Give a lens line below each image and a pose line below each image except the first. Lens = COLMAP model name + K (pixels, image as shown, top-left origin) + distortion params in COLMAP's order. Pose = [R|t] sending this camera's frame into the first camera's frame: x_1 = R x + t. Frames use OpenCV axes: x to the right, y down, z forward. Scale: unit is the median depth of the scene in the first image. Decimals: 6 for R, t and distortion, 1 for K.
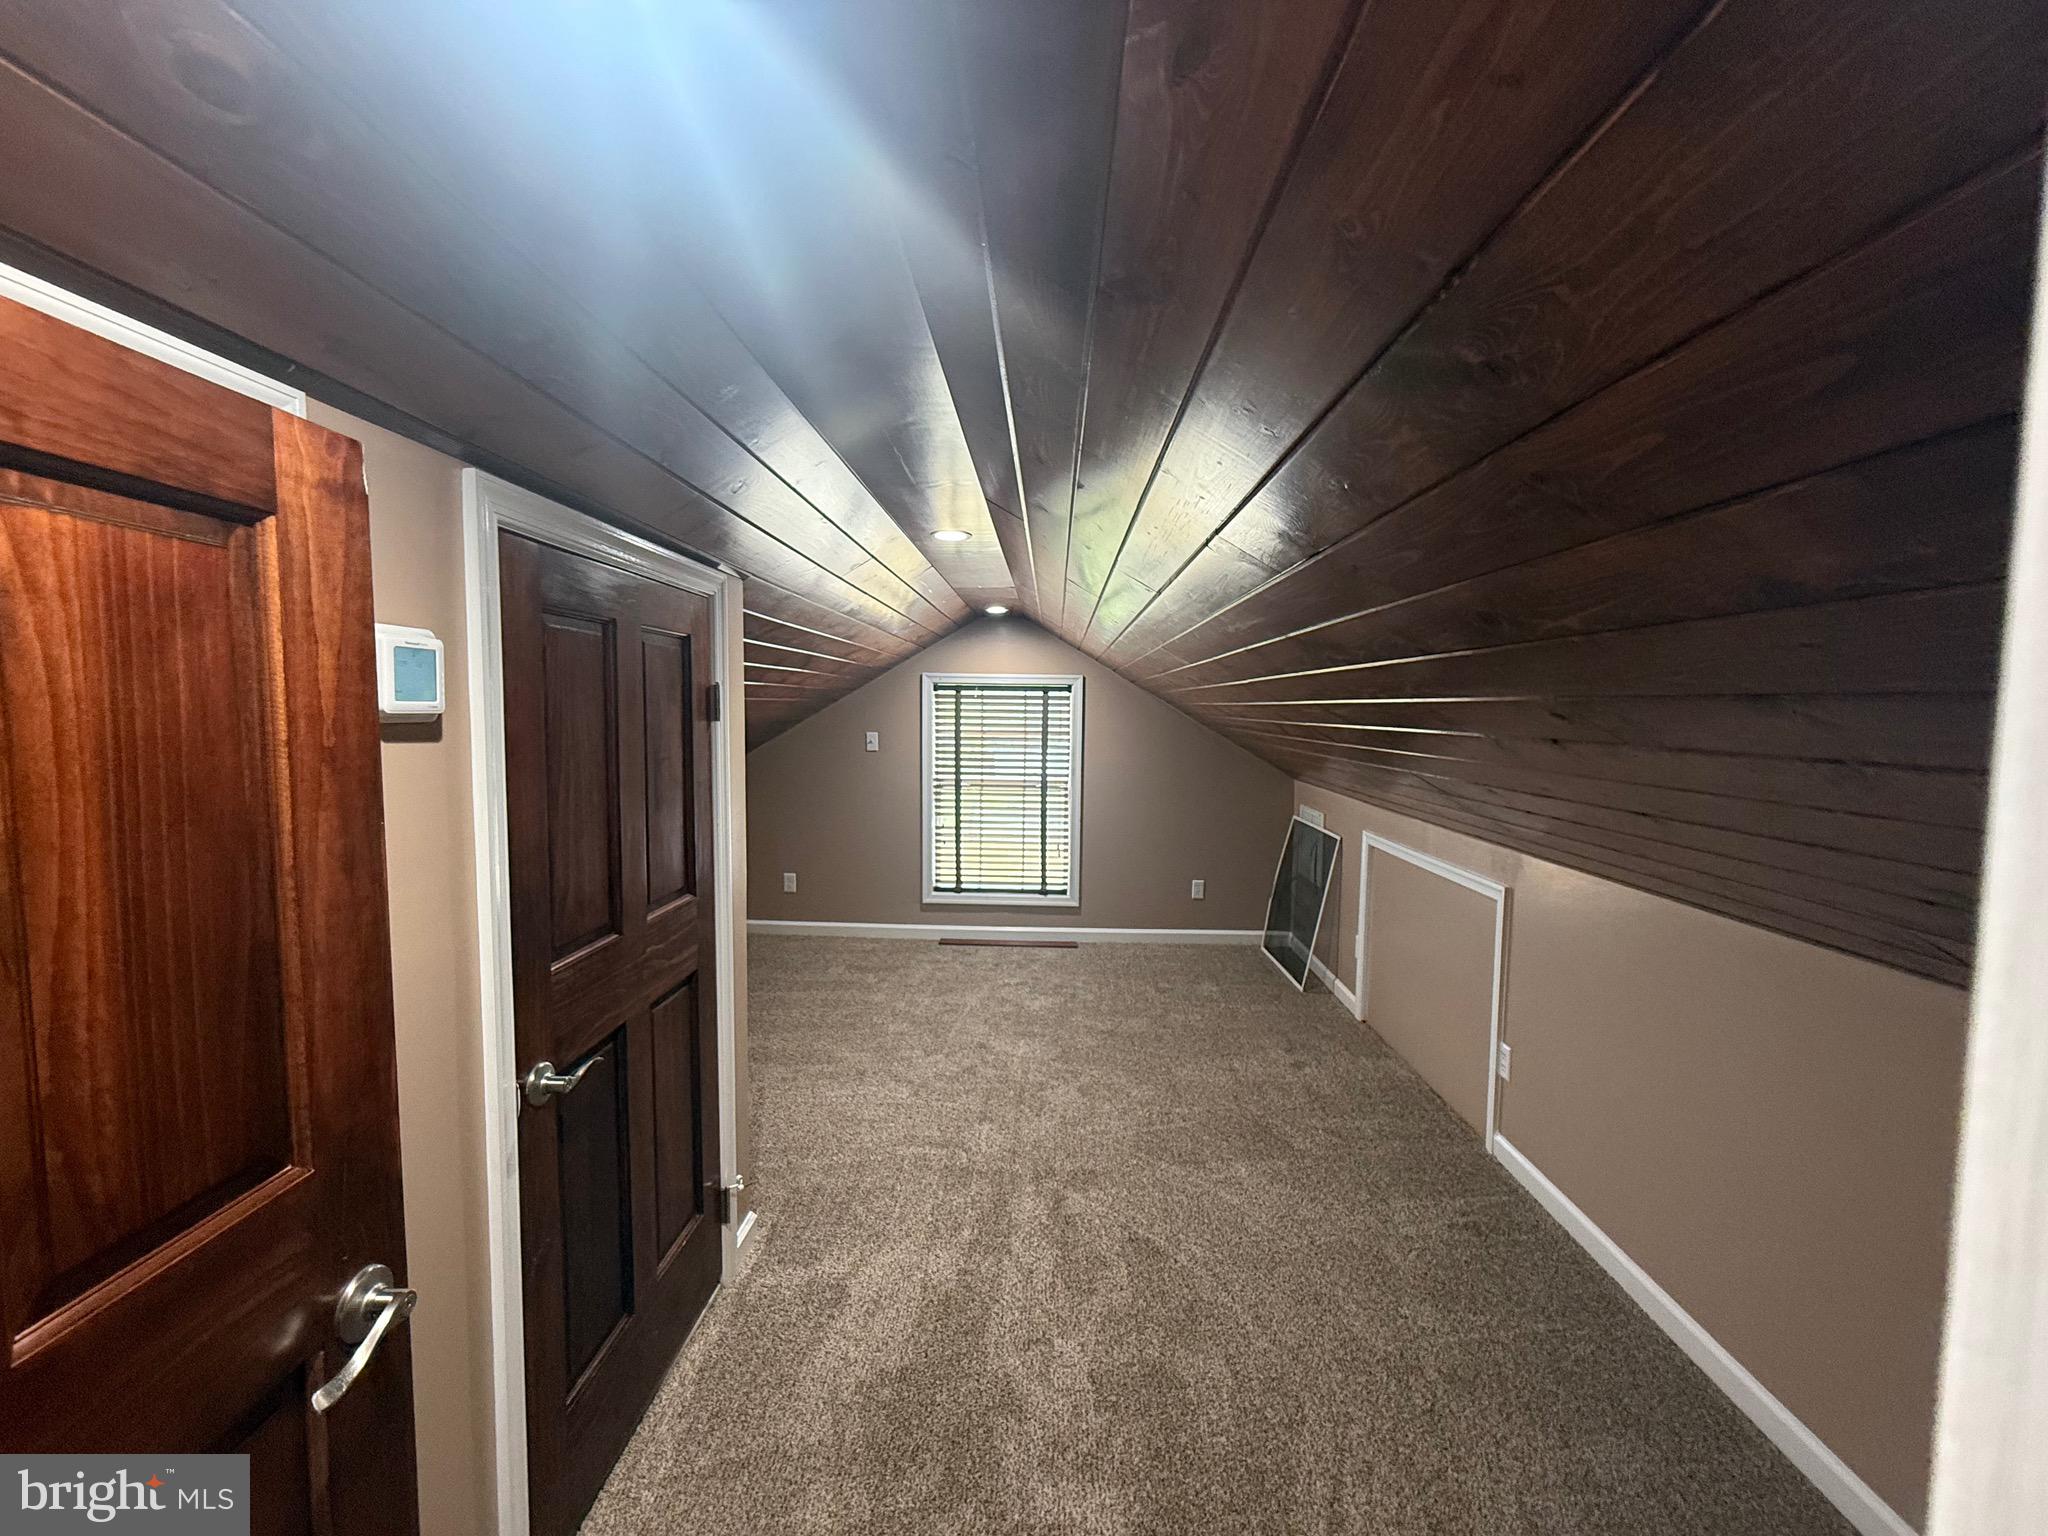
lens RADIAL K [[821.9, 0, 1033.5], [0, 821.9, 764.6], [0, 0, 1]] dist [0.000603, -0.000336]
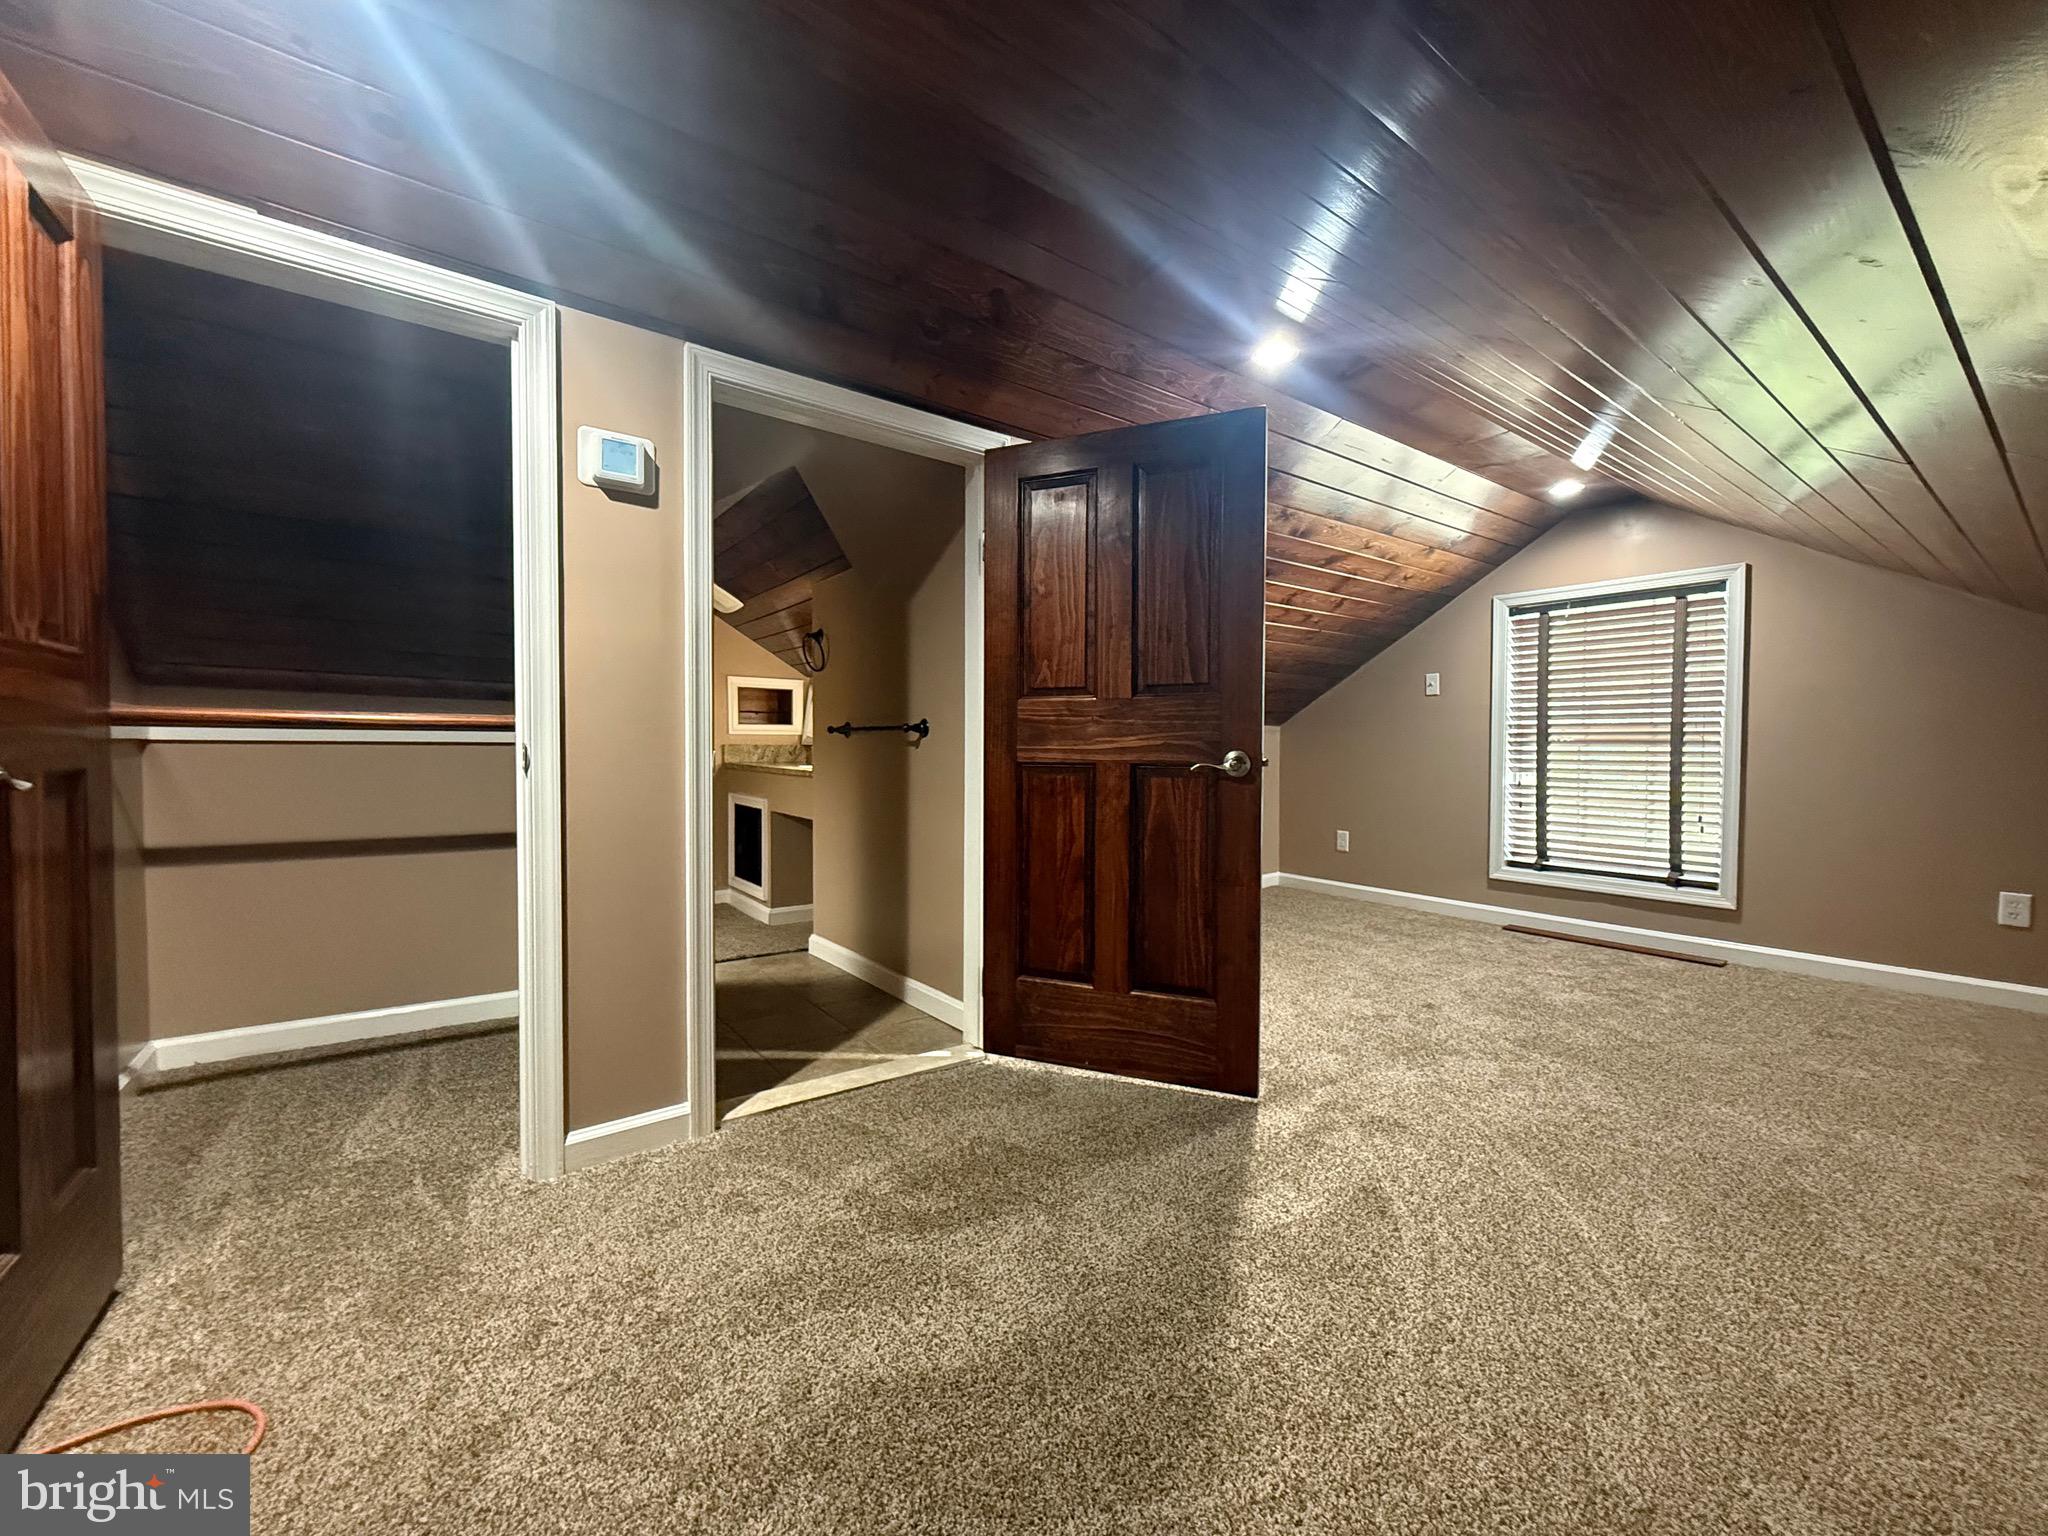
lens RADIAL K [[821.9, 0, 1022.6], [0, 821.9, 758.4], [0, 0, 1]] dist [0.000603, -0.000336]
pose [[0.616607, 0.003950, -0.787261, 0.224282], [-0.054000, 0.997844, -0.037288, 0.107922], [0.785417, 0.065504, 0.615491, 0.130841]]
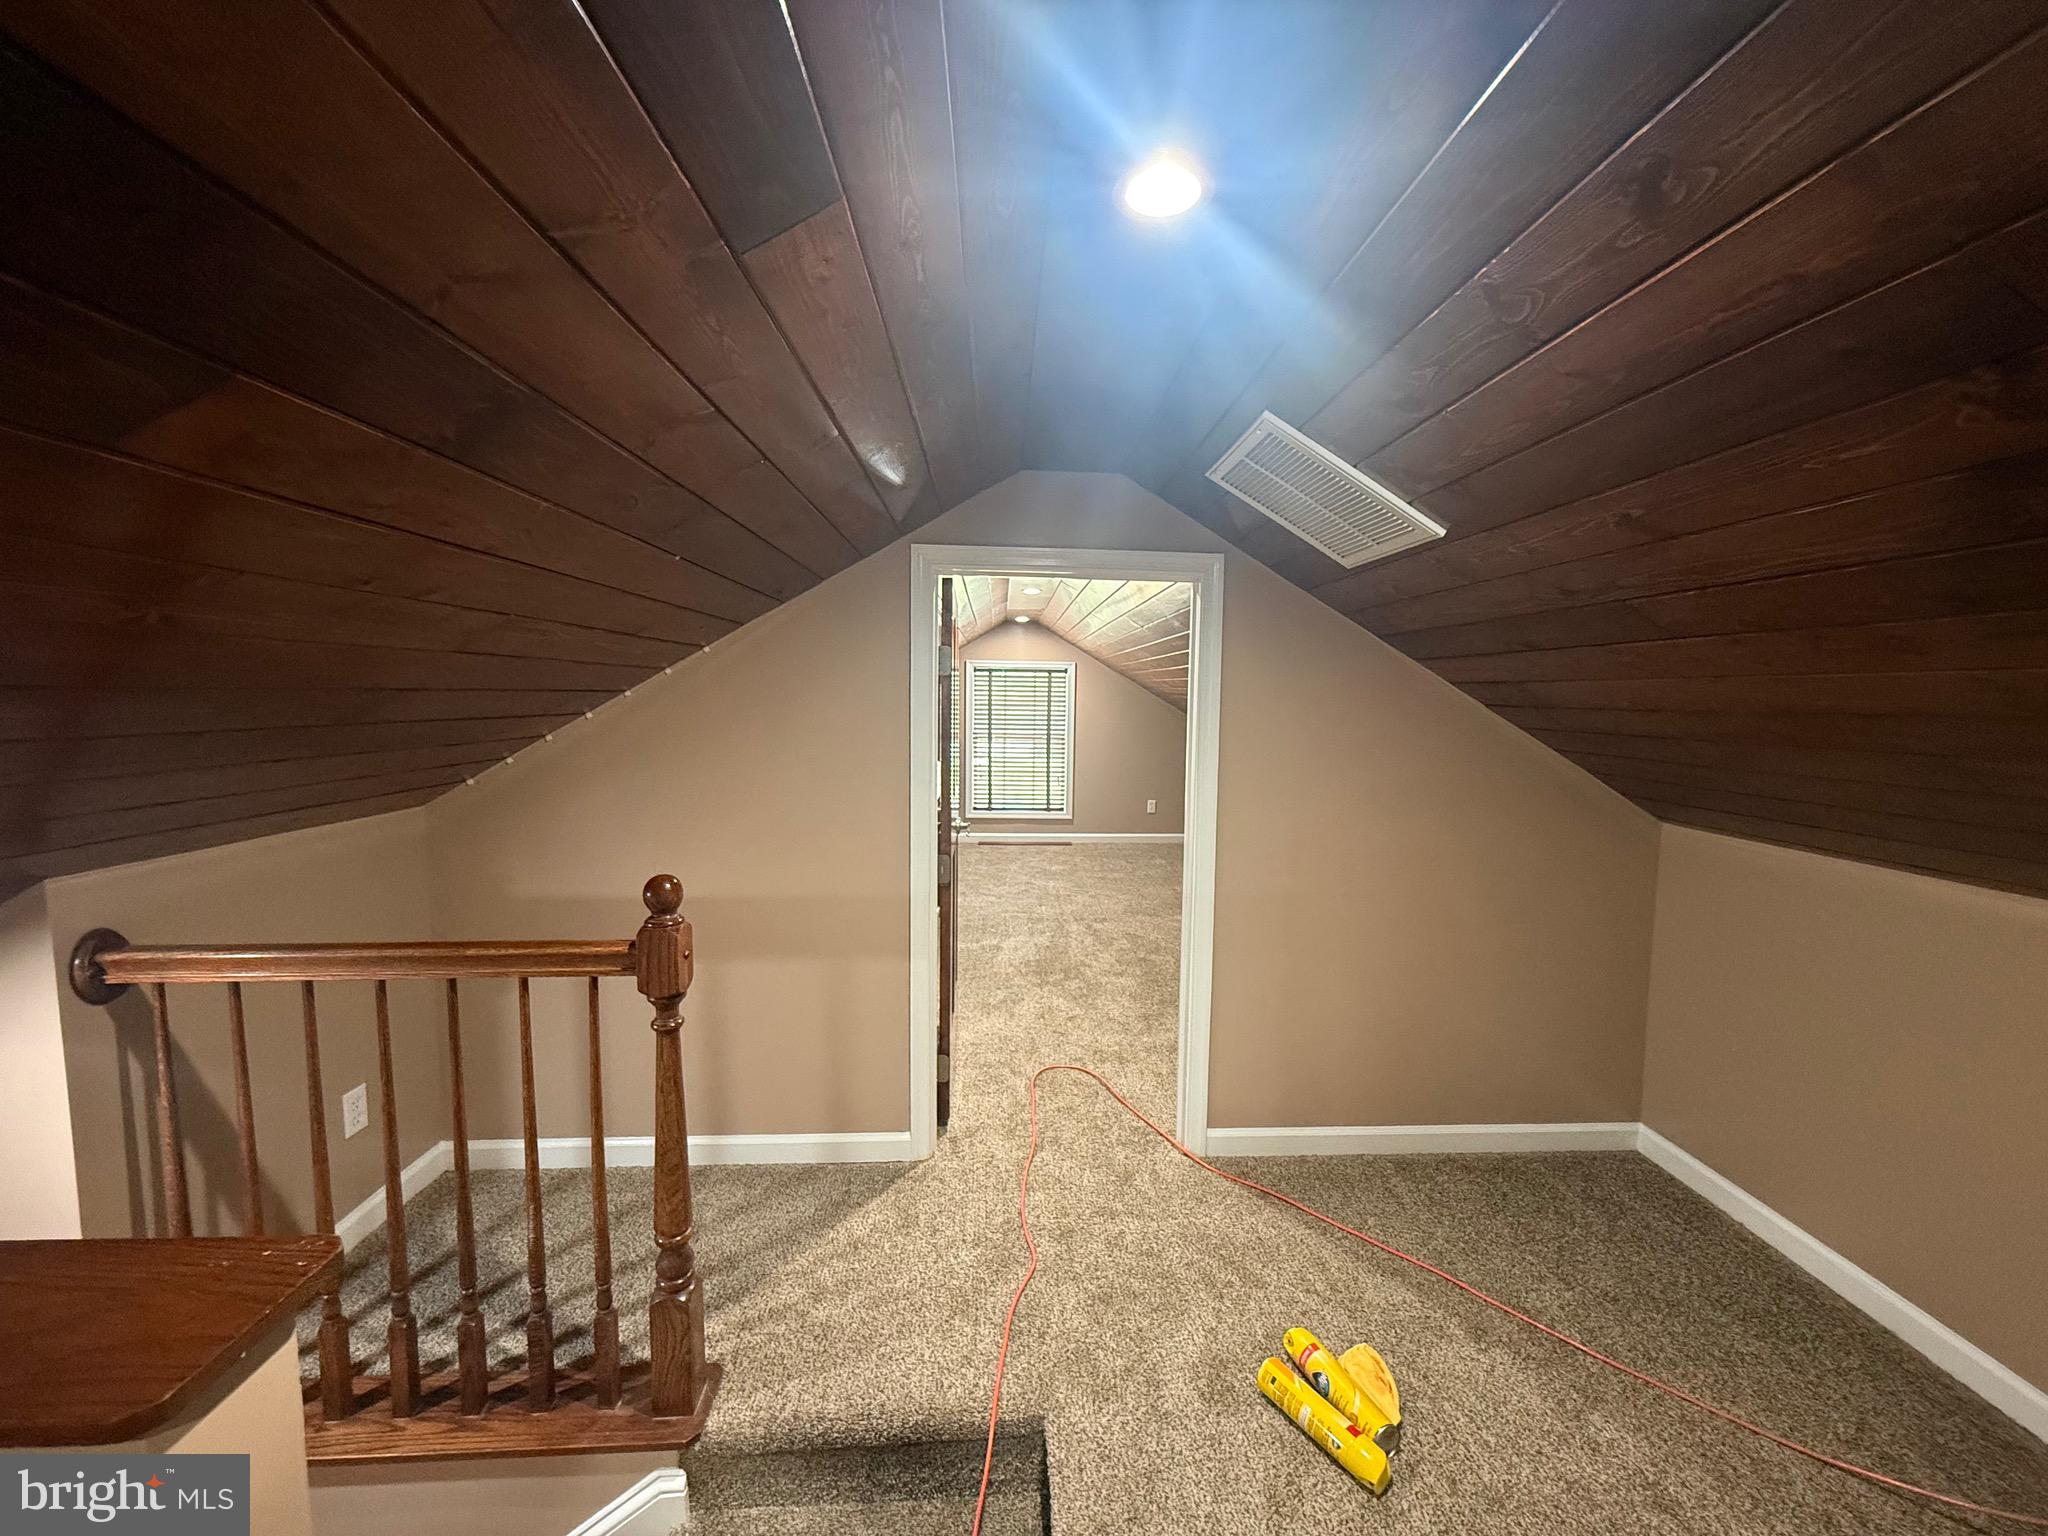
lens RADIAL K [[821.9, 0, 1029.3], [0, 821.9, 766.8], [0, 0, 1]] dist [0.000603, -0.000336]
pose [[0.998017, -0.003435, 0.062853, -0.115809], [0.001932, 0.999711, 0.023956, 0.044037], [-0.062918, -0.023787, 0.997735, -0.475464]]
